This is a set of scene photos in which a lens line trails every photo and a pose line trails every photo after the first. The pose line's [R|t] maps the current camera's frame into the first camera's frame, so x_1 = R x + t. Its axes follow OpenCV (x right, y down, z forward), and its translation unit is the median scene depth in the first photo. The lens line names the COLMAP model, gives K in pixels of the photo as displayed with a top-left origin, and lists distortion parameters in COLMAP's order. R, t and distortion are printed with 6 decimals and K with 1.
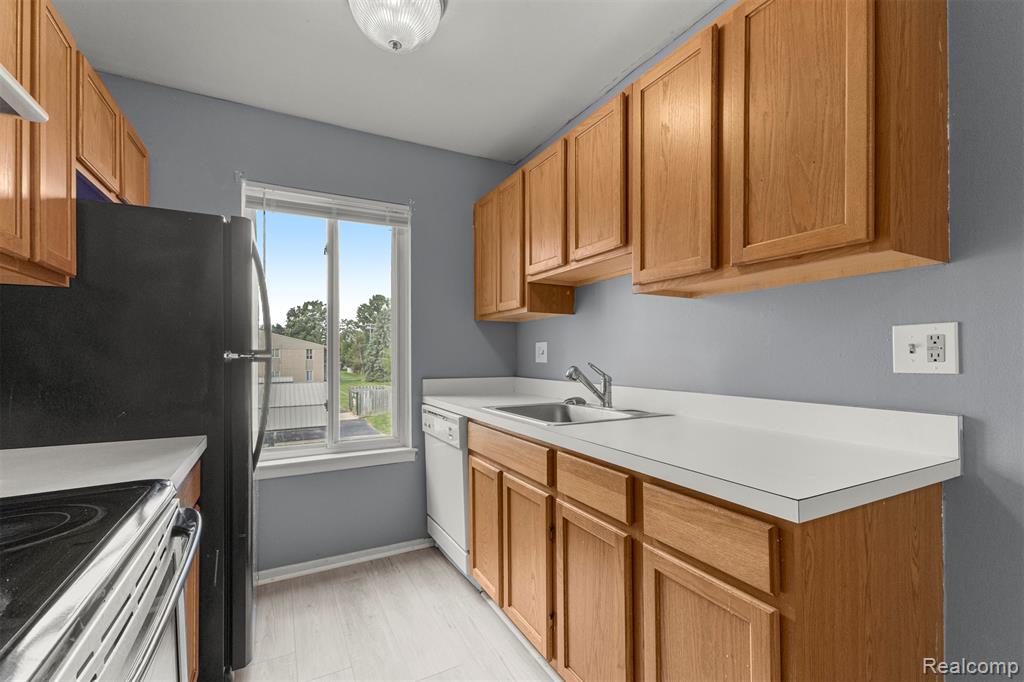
lens RADIAL K [[441.9, 0, 512.3], [0, 441.9, 352.1], [0, 0, 1]] dist [0.004225, -0.002073]
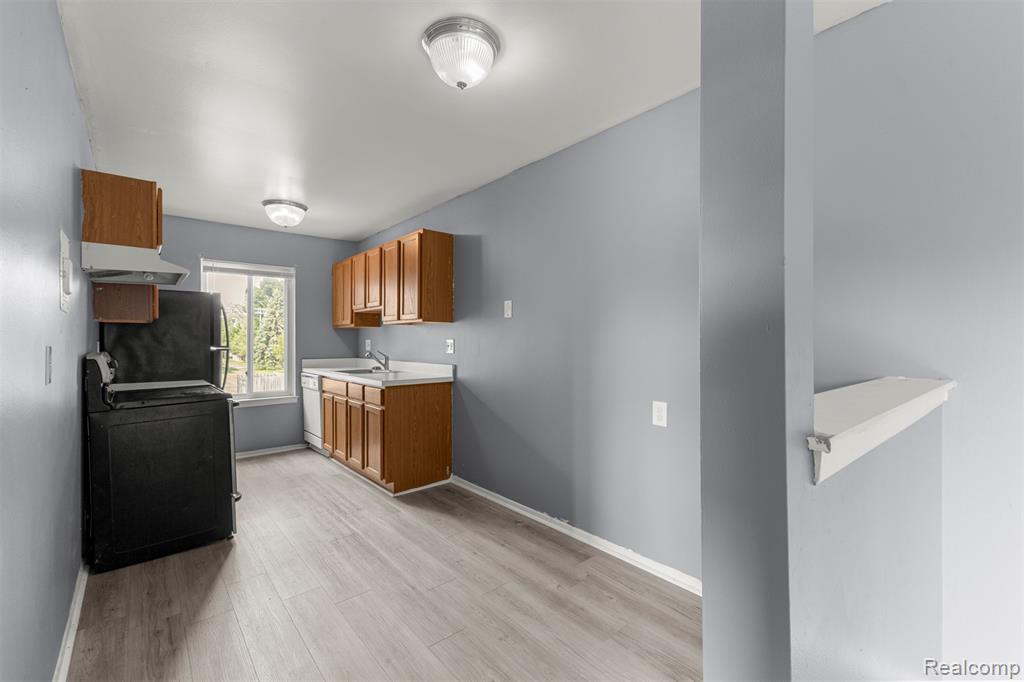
lens RADIAL K [[441.9, 0, 517.1], [0, 441.9, 342.7], [0, 0, 1]] dist [0.004225, -0.002073]
pose [[0.976658, 0.000905, 0.214797, 0.381678], [-0.002523, 0.999970, 0.007262, -0.034585], [-0.214784, -0.007634, 0.976632, -1.372563]]
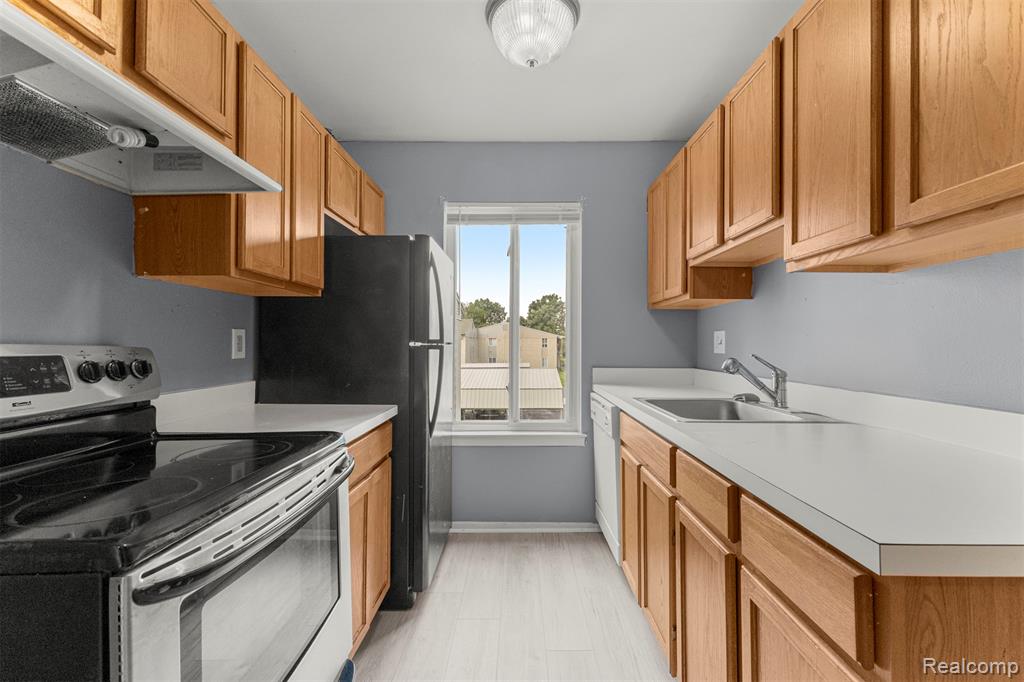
lens RADIAL K [[441.9, 0, 514.8], [0, 441.9, 337.8], [0, 0, 1]] dist [0.004225, -0.002073]
pose [[0.875620, -0.000325, -0.483001, 0.179200], [-0.003964, 0.999961, -0.007859, -0.000083], [0.482985, 0.008796, 0.875584, 0.014500]]
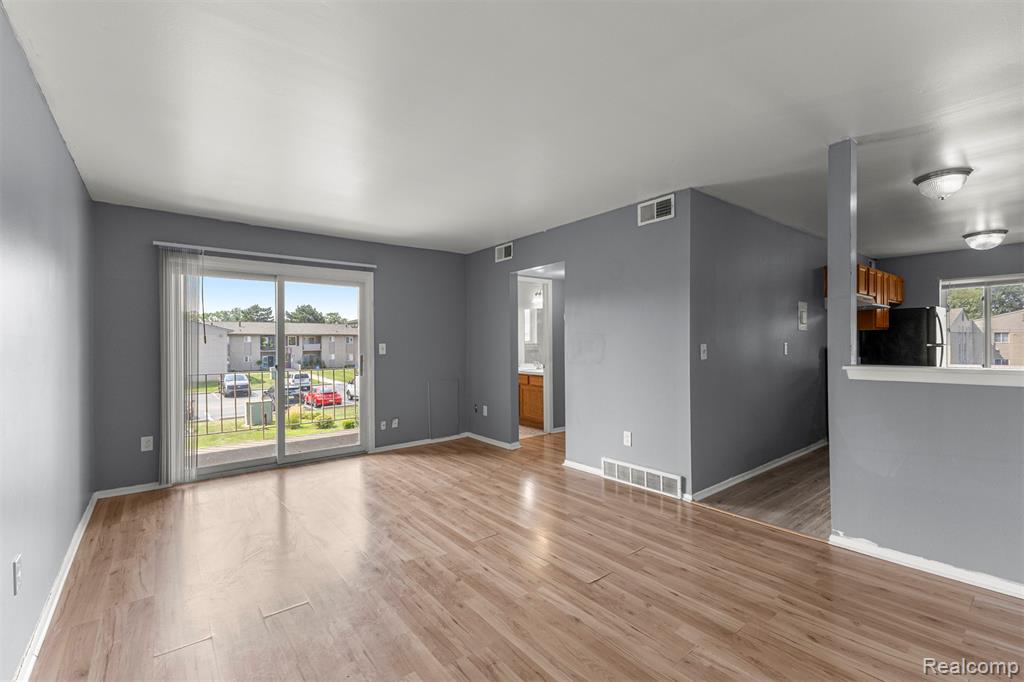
lens RADIAL K [[441.9, 0, 511.2], [0, 441.9, 342.5], [0, 0, 1]] dist [0.004225, -0.002073]
pose [[0.174386, 0.003675, -0.984670, 1.788843], [0.009435, 0.999941, 0.005402, -0.048615], [0.984632, -0.010232, 0.174341, -2.299998]]
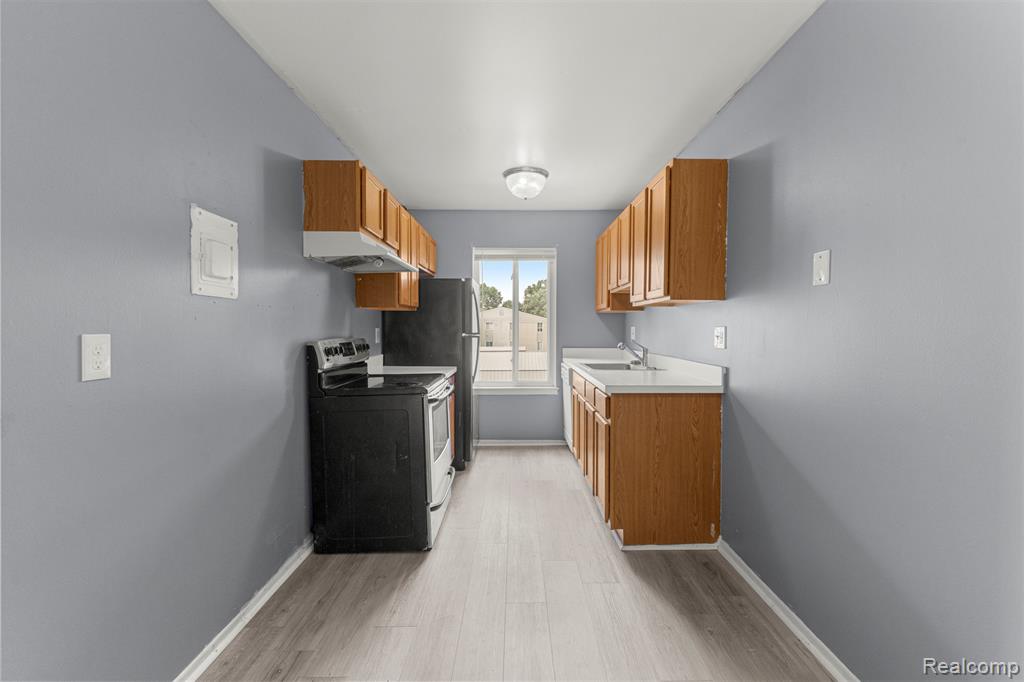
lens RADIAL K [[441.9, 0, 516.6], [0, 441.9, 335.8], [0, 0, 1]] dist [0.004225, -0.002073]
pose [[0.881993, 0.014243, -0.471047, 0.589636], [-0.003024, 0.999694, 0.024564, -0.037276], [0.471253, -0.020241, 0.881766, -0.784967]]
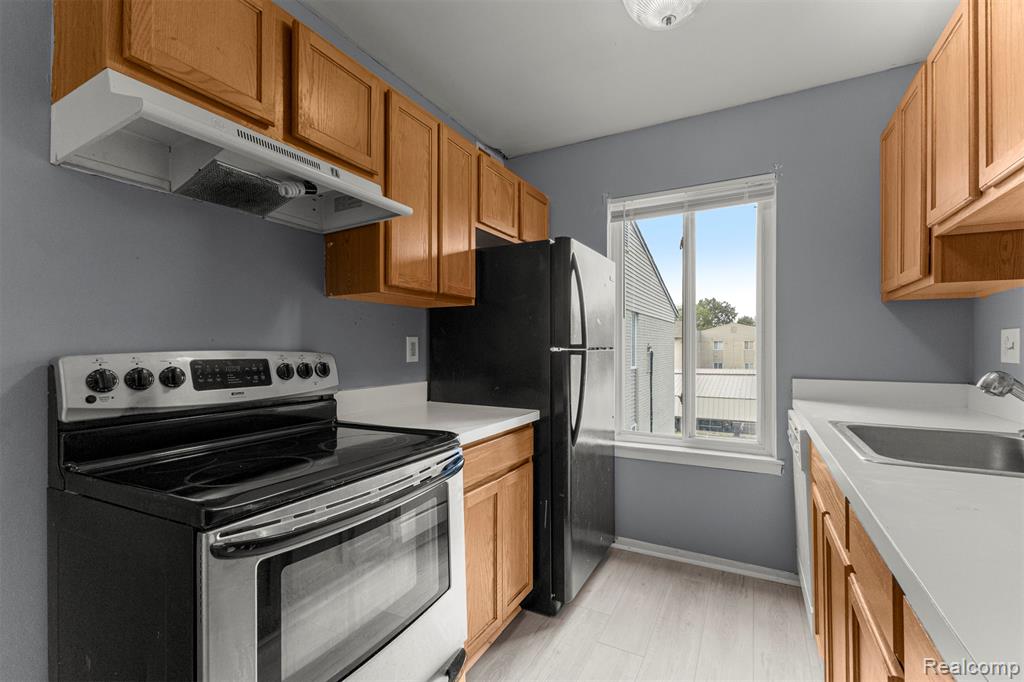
lens RADIAL K [[441.9, 0, 512.1], [0, 441.9, 345.7], [0, 0, 1]] dist [0.004225, -0.002073]
pose [[0.543375, 0.000385, -0.839490, 0.266752], [0.001816, 0.999997, 0.001635, -0.002782], [0.839488, -0.002413, 0.543373, 0.159912]]
